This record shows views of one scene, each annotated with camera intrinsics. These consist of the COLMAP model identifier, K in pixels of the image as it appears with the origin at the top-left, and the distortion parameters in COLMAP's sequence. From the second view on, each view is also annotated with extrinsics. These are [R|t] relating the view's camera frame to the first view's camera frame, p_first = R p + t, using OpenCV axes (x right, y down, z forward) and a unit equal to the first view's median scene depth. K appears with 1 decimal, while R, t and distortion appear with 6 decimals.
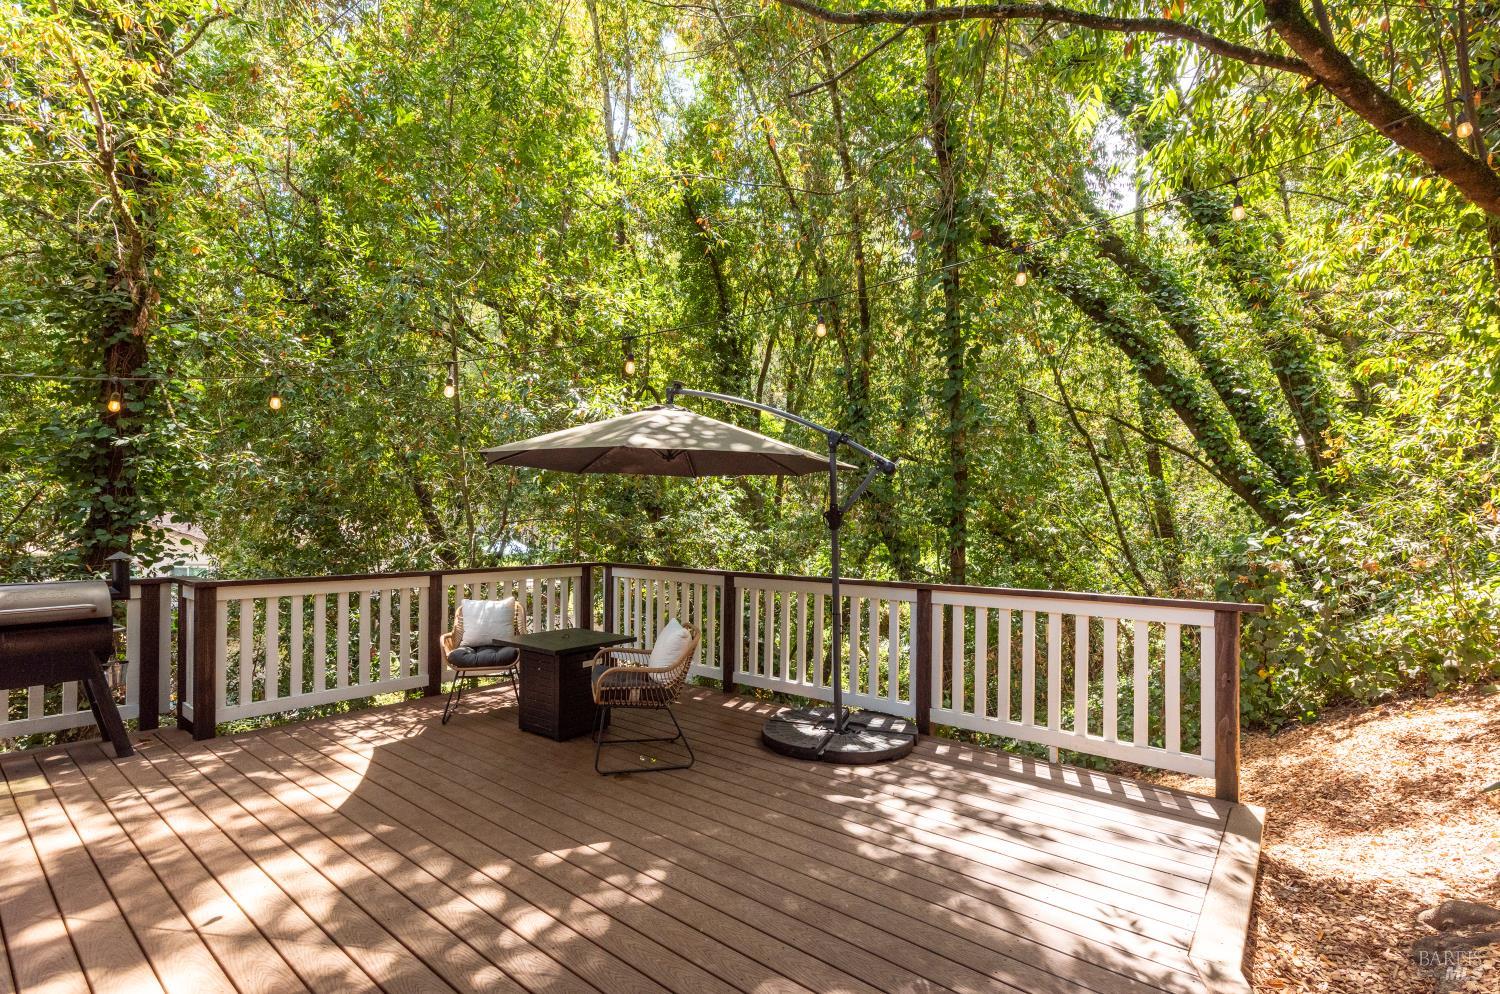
lens RADIAL K [[708.3, 0, 751.7], [0, 708.3, 510.1], [0, 0, 1]] dist [0.014989, -0.000284]
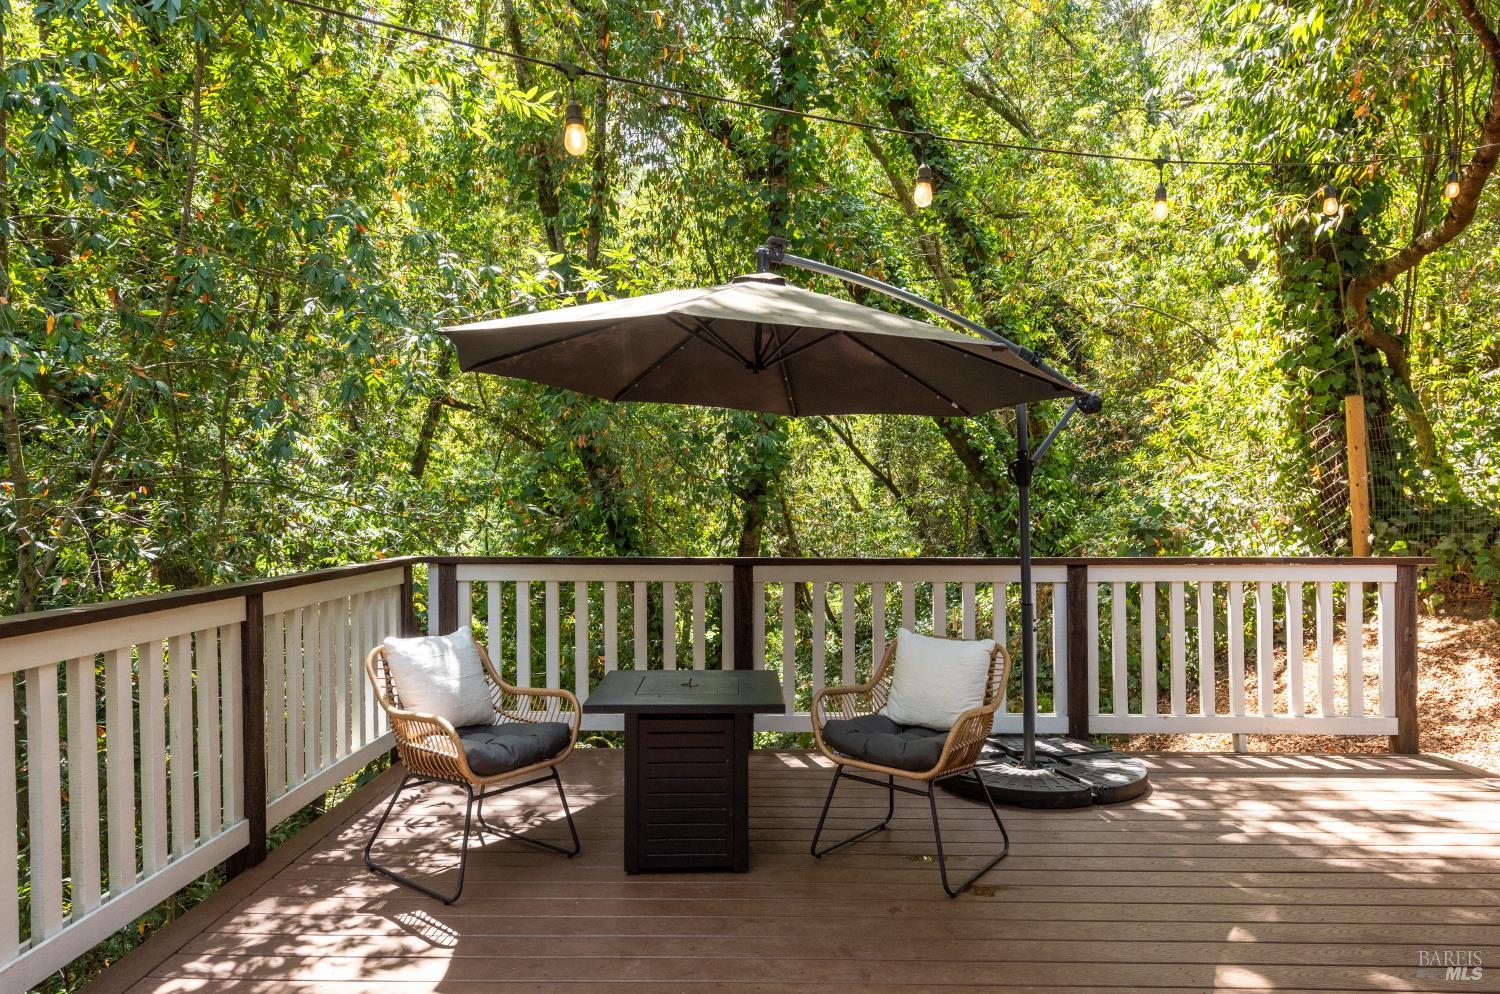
lens RADIAL K [[983.2, 0, 751.0], [0, 983.2, 508.9], [0, 0, 1]] dist [0.010144, -0.002768]
pose [[0.777551, -0.011818, 0.628708, -0.862955], [-0.005806, 0.999646, 0.025971, 0.031148], [-0.628793, -0.023844, 0.777207, 0.482131]]
